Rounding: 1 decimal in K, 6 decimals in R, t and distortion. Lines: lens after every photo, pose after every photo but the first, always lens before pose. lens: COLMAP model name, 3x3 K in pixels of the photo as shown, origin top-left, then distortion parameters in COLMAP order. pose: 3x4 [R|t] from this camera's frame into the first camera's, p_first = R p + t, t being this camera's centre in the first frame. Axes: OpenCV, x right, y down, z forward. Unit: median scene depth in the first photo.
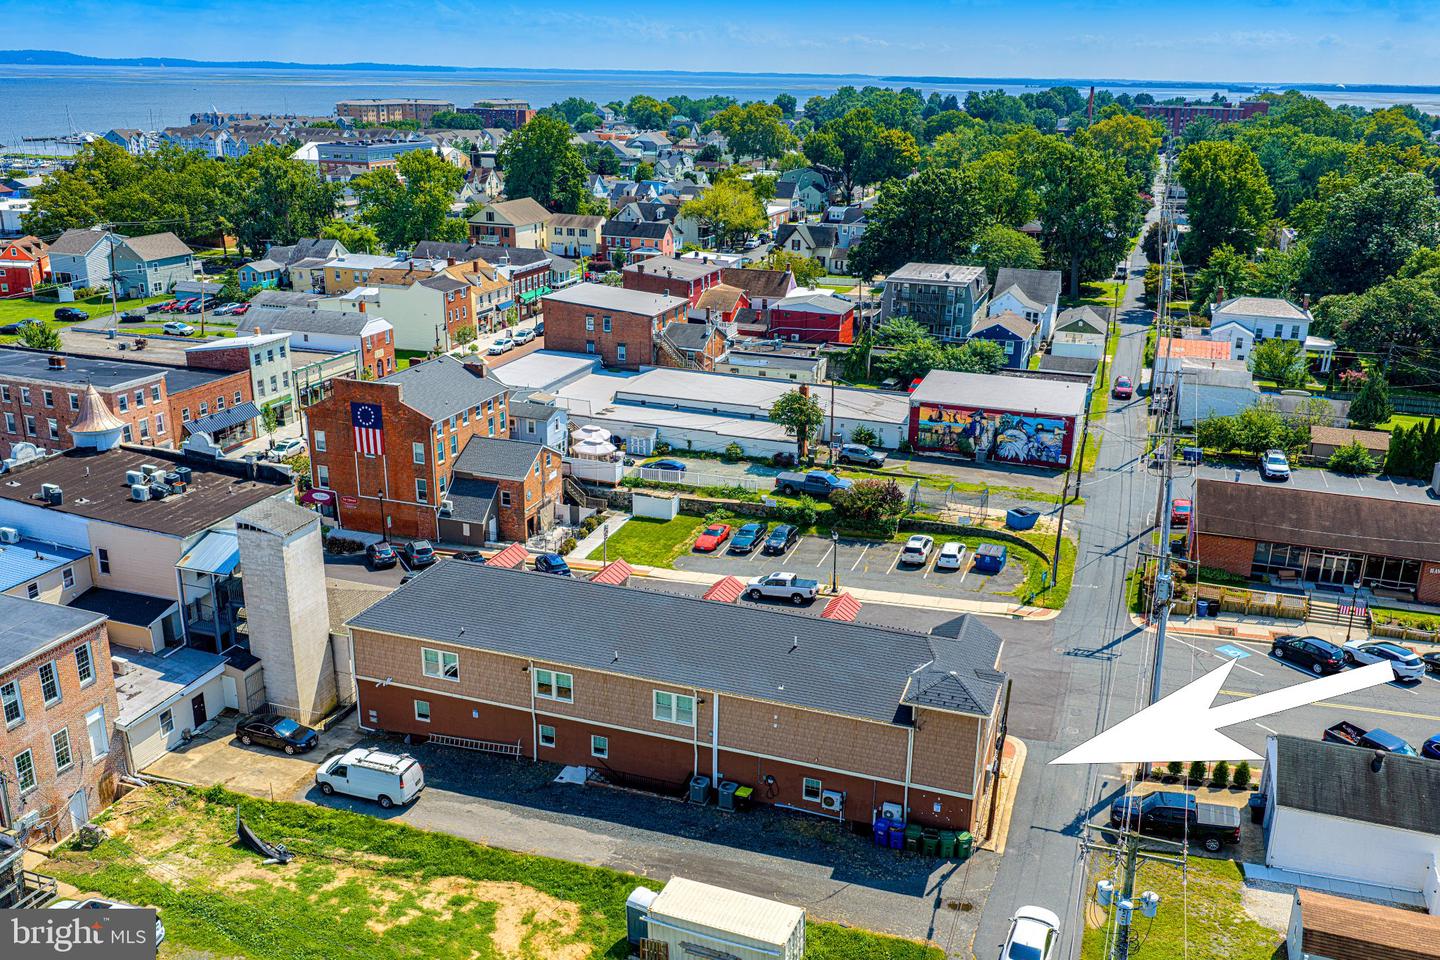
lens RADIAL K [[1217.3, 0, 720.0], [0, 1217.3, 480.0], [0, 0, 1]] dist [0.006897, -0.002660]
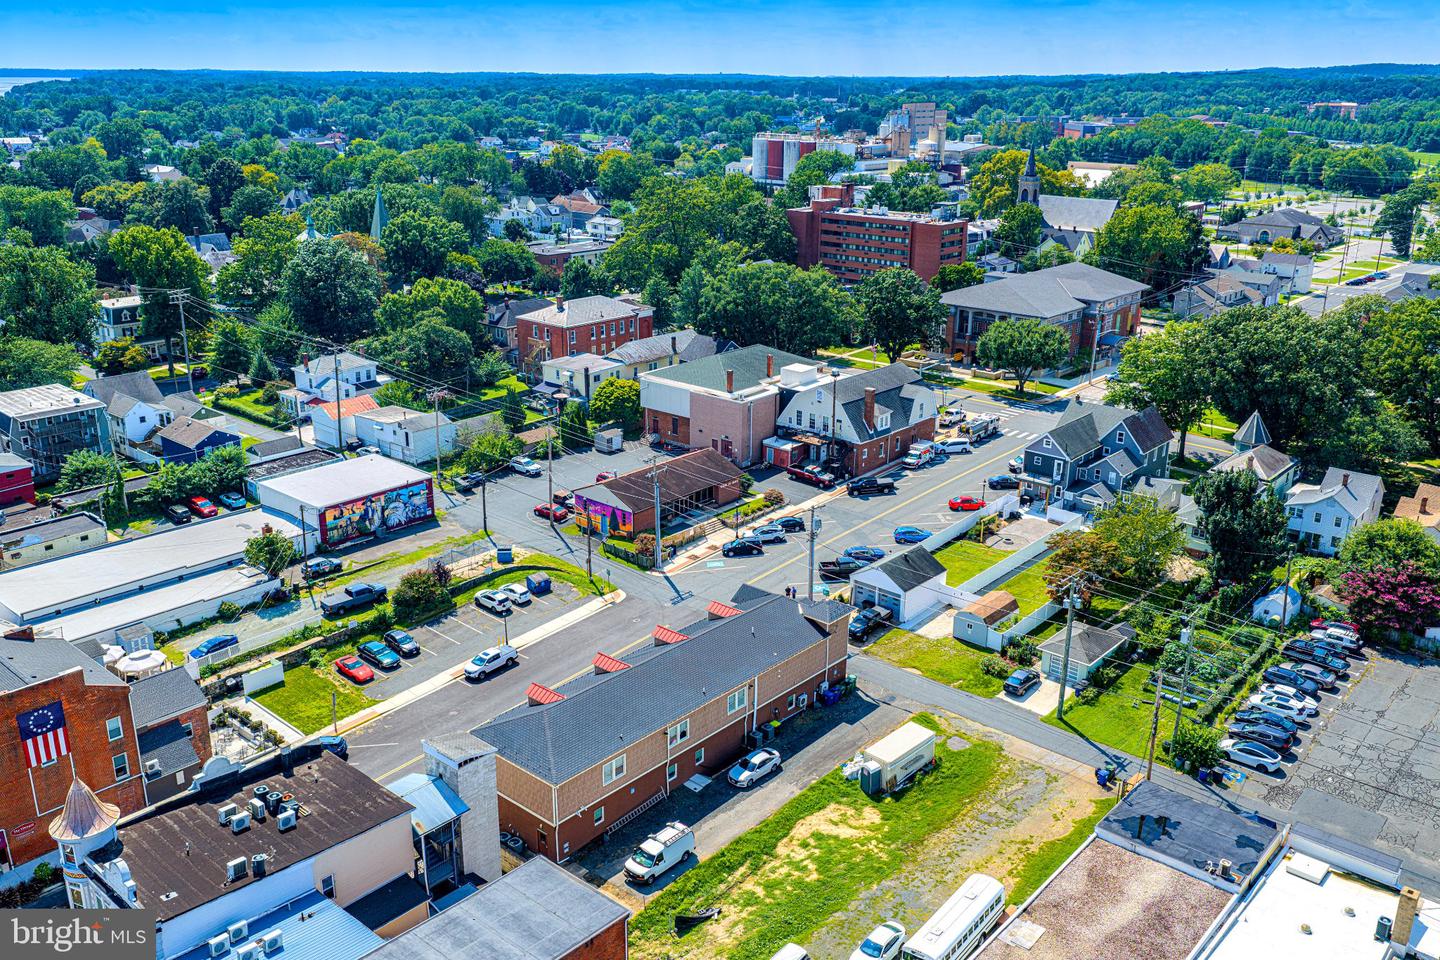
lens RADIAL K [[1217.3, 0, 720.0], [0, 1217.3, 480.0], [0, 0, 1]] dist [0.006897, -0.002660]
pose [[0.375371, -0.307309, 0.874447, -0.804310], [0.292927, 0.934415, 0.202640, -0.243808], [-0.879369, 0.180084, 0.440771, 0.164604]]
